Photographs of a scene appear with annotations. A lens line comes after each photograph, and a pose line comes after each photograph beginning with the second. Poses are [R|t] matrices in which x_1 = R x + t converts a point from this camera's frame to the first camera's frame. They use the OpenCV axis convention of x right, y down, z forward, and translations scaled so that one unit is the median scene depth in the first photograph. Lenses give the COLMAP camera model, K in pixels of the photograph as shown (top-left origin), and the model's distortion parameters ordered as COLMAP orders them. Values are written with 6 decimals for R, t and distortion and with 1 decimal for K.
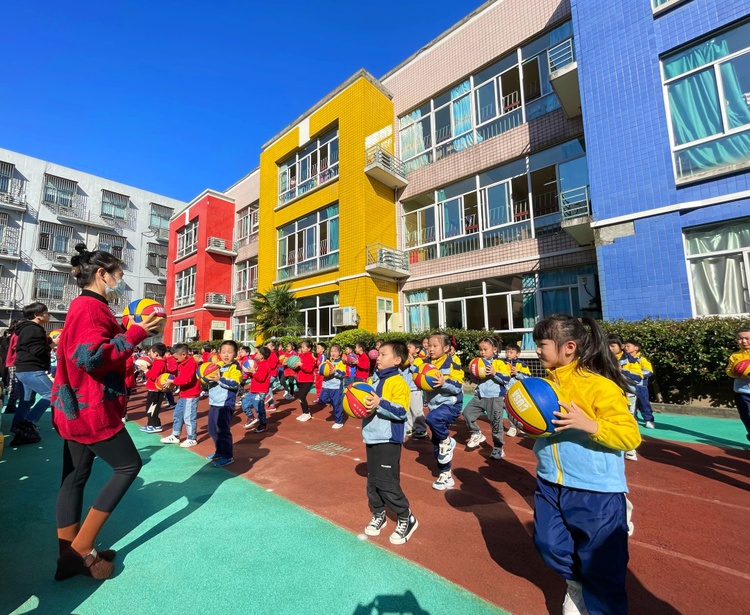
lens RADIAL K [[351.5, 0, 370.2], [0, 351.5, 301.4], [0, 0, 1]] dist [-0.005344, 0.001727]
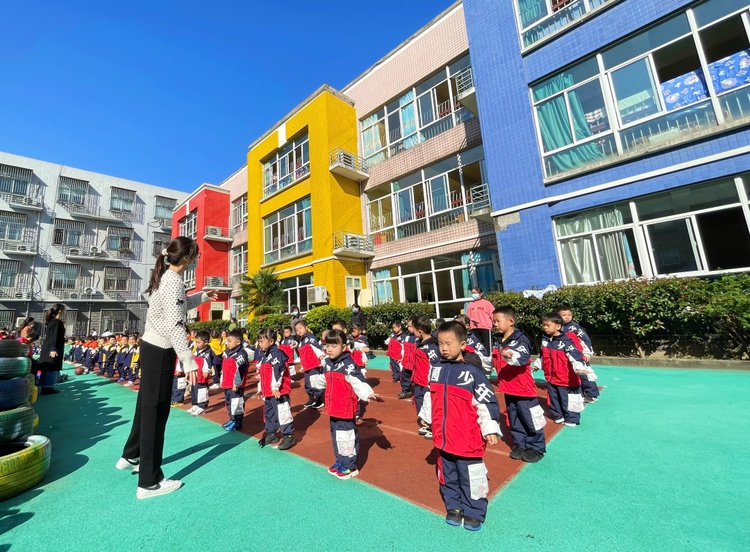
lens RADIAL K [[367.8, 0, 397.0], [0, 367.8, 251.3], [0, 0, 1]] dist [-0.008739, 0.001428]
pose [[0.998935, -0.045978, -0.003834, 0.191792], [0.045708, 0.997528, -0.053366, -0.021212], [0.006278, 0.053134, 0.998568, -0.198270]]
